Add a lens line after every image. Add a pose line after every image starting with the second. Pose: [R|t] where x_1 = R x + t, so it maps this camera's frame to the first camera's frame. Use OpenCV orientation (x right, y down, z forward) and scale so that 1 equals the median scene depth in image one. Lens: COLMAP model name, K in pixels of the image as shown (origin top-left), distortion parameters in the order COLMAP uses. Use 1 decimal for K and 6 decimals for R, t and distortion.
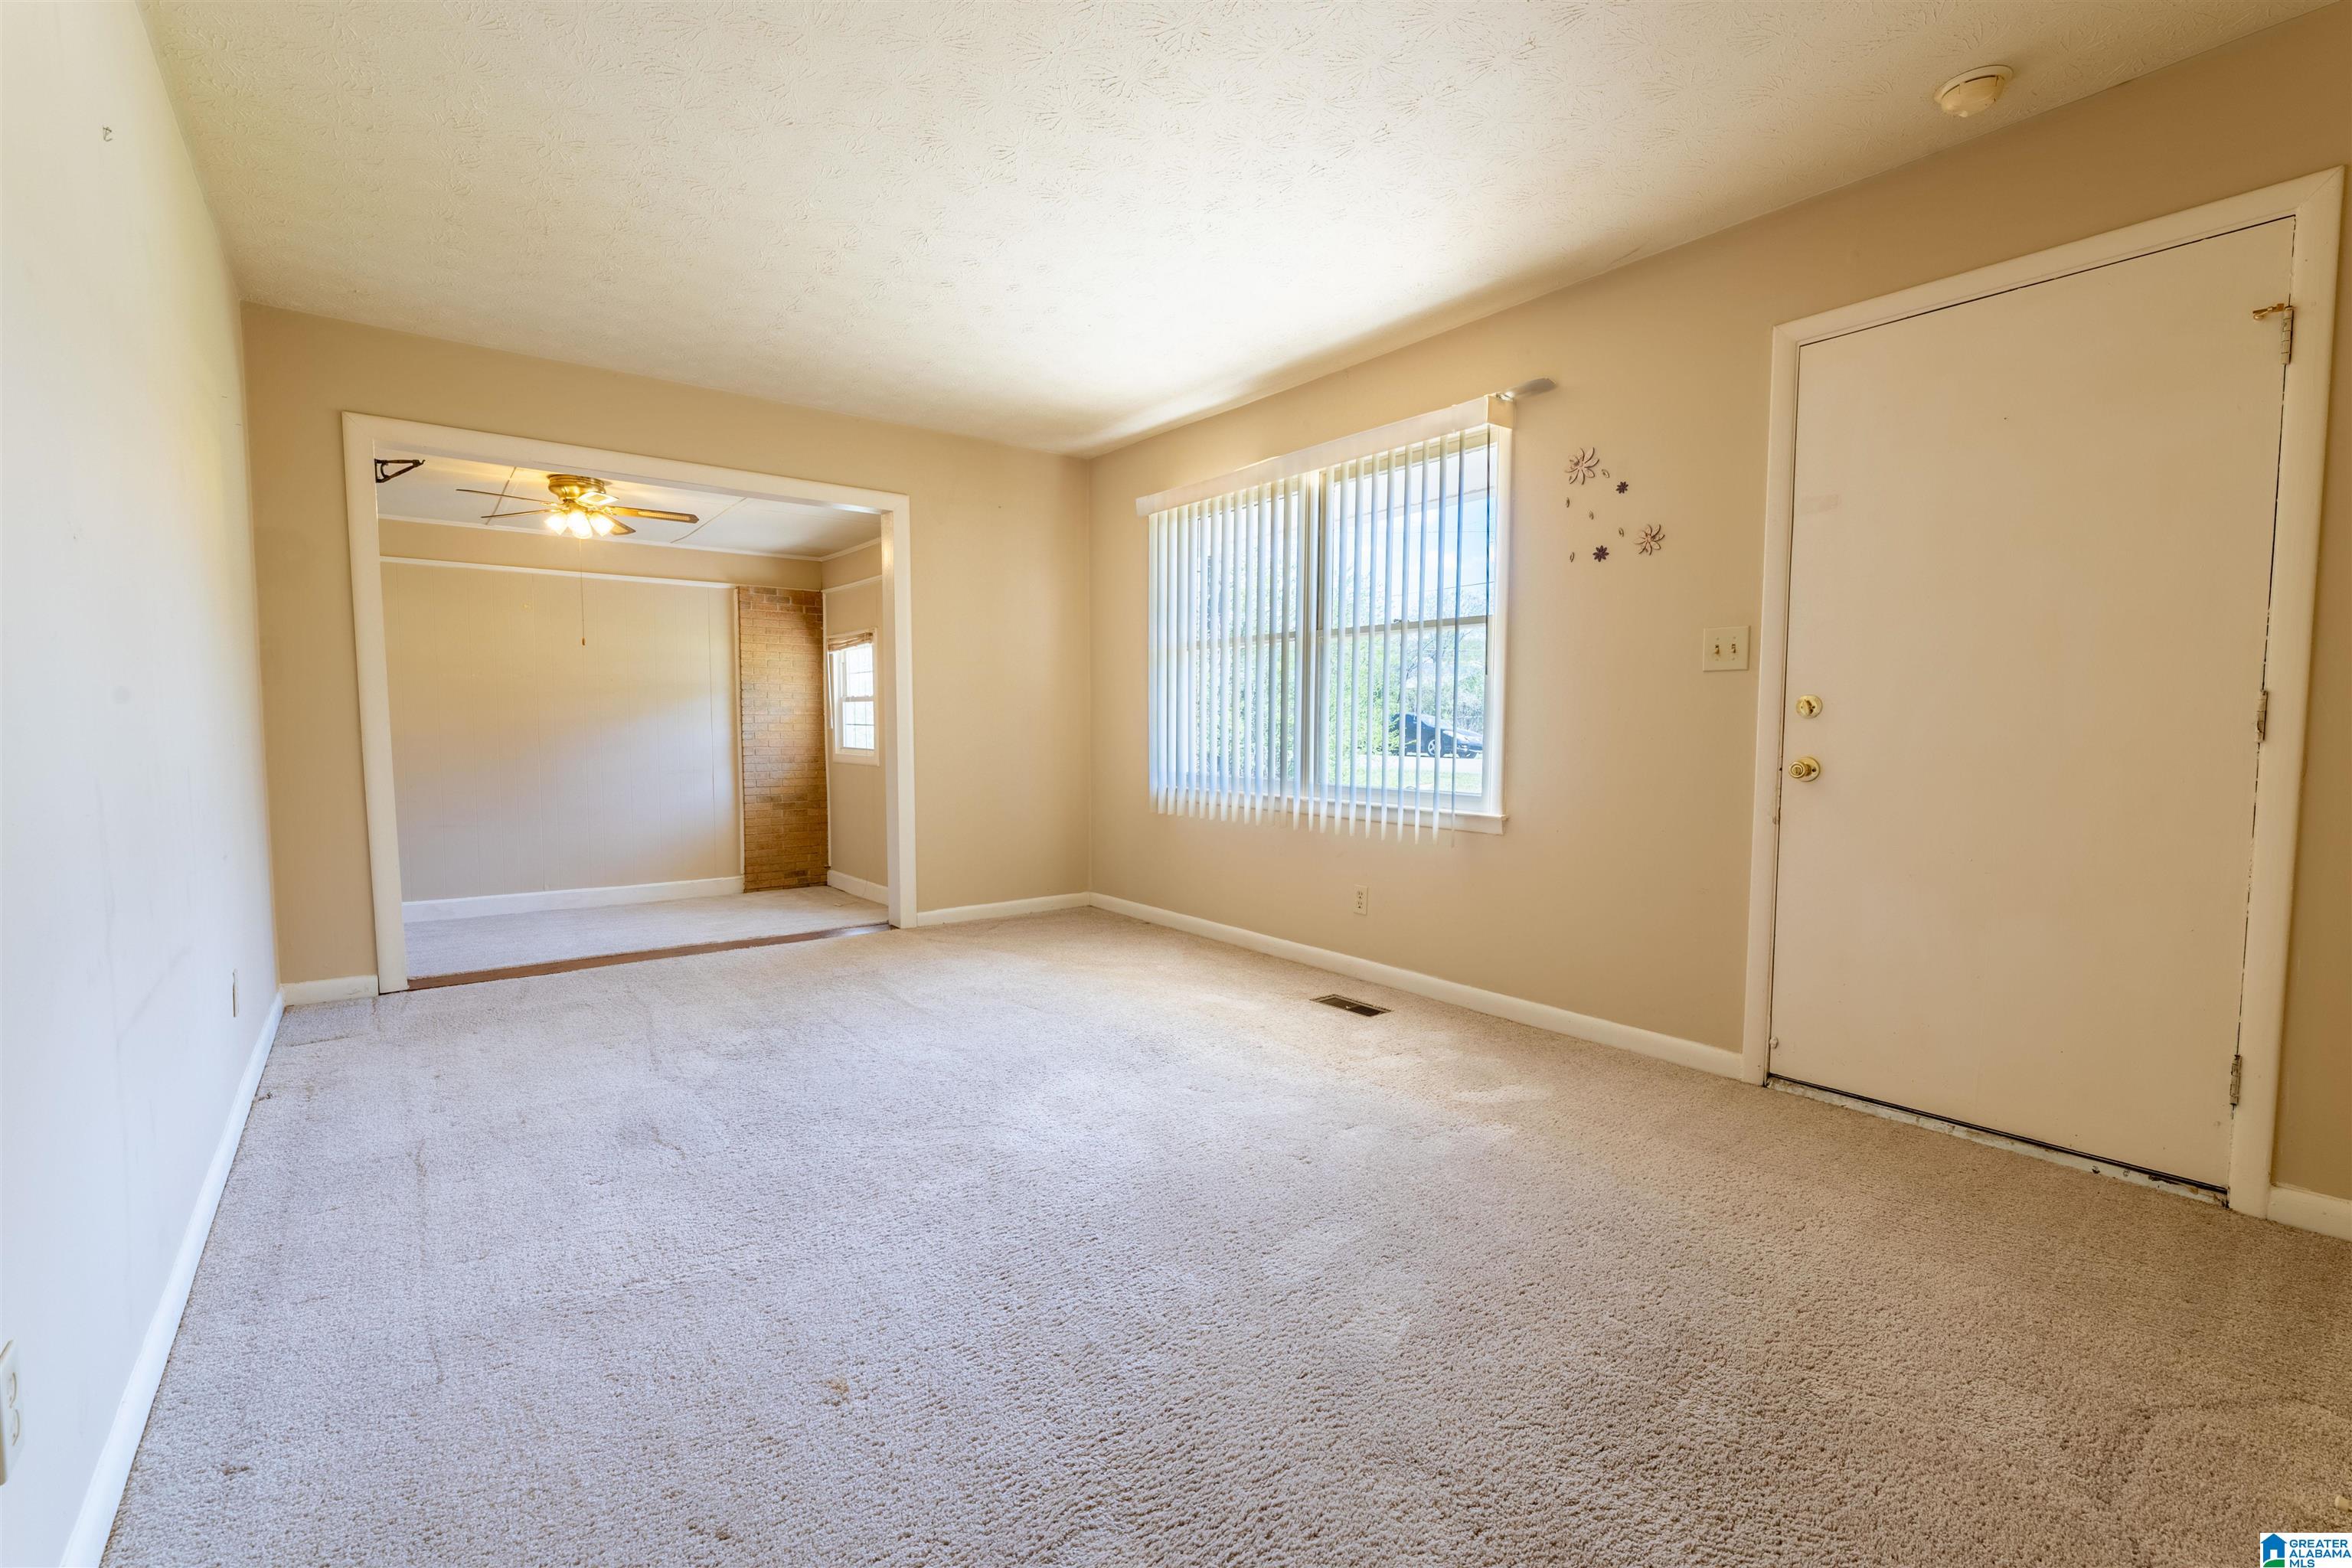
lens RADIAL K [[1002.5, 0, 1176.0], [0, 1002.5, 784.0], [0, 0, 1]] dist [-0.000050, -0.000004]
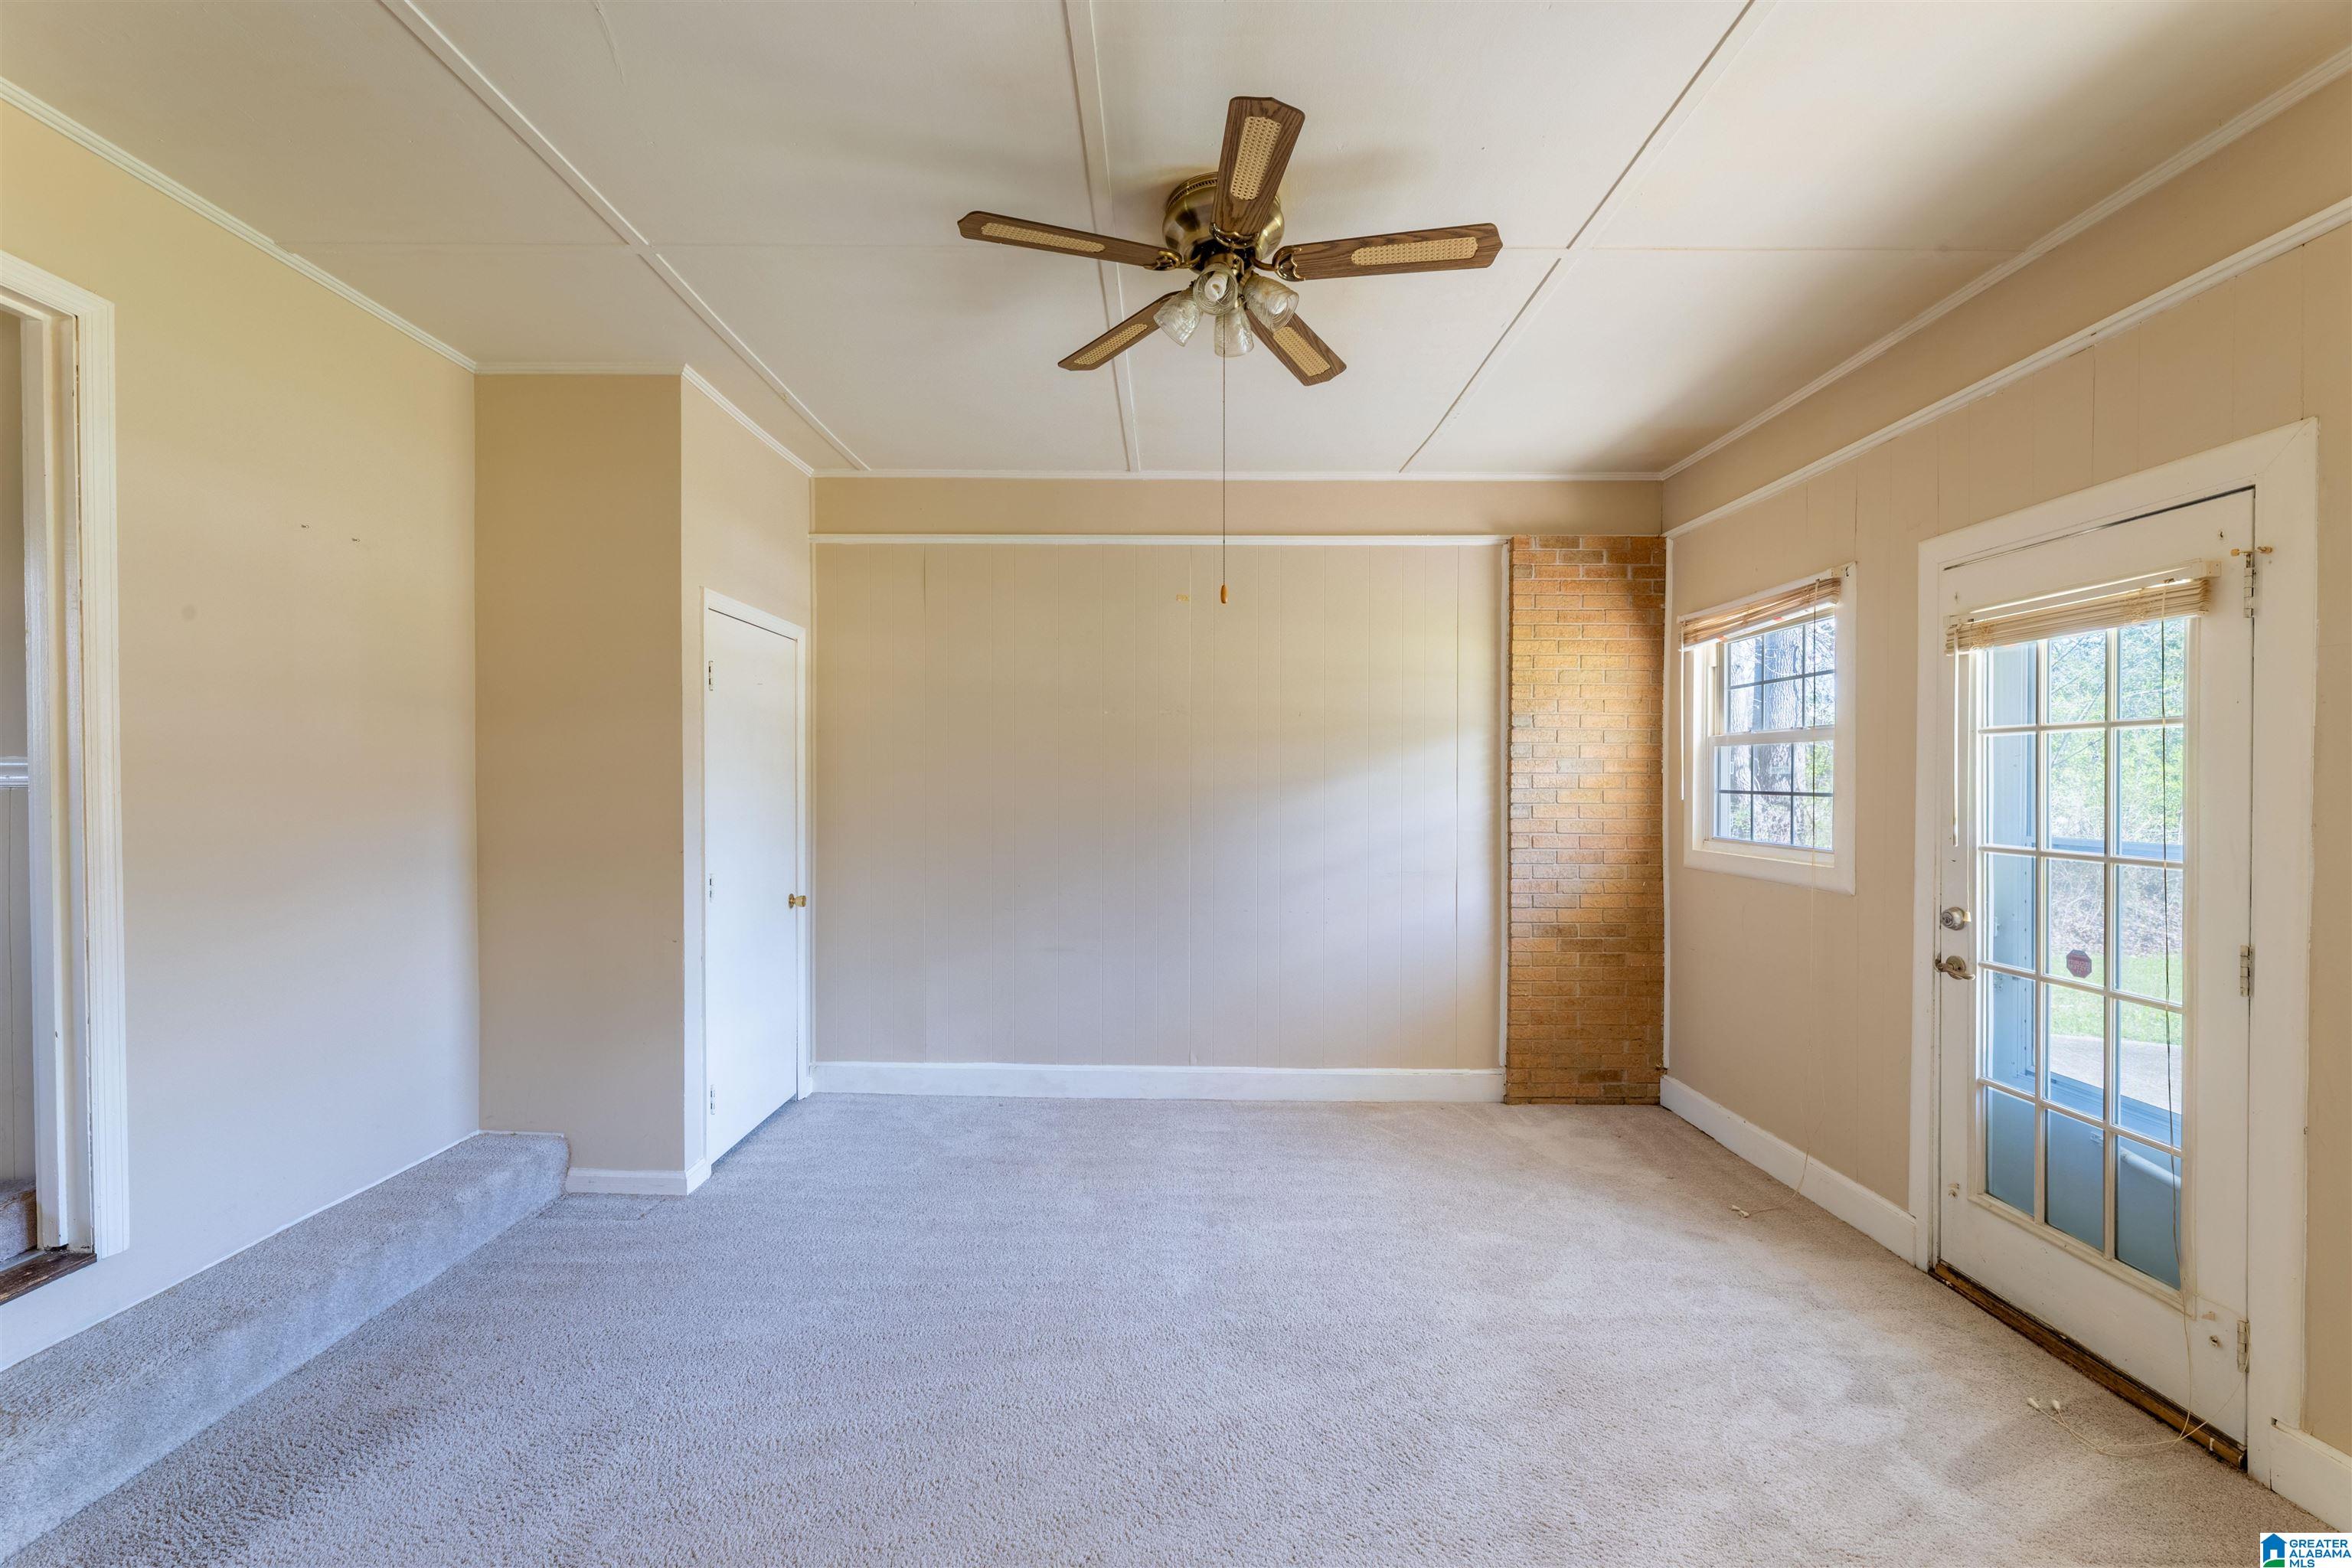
lens RADIAL K [[989.0, 0, 1176.0], [0, 989.0, 784.0], [0, 0, 1]] dist [-0.000924, -0.000090]
pose [[0.783487, 0.004006, -0.621395, -0.237536], [-0.039881, 0.998242, -0.043850, -0.031638], [0.620127, 0.059138, 0.782270, 0.460288]]
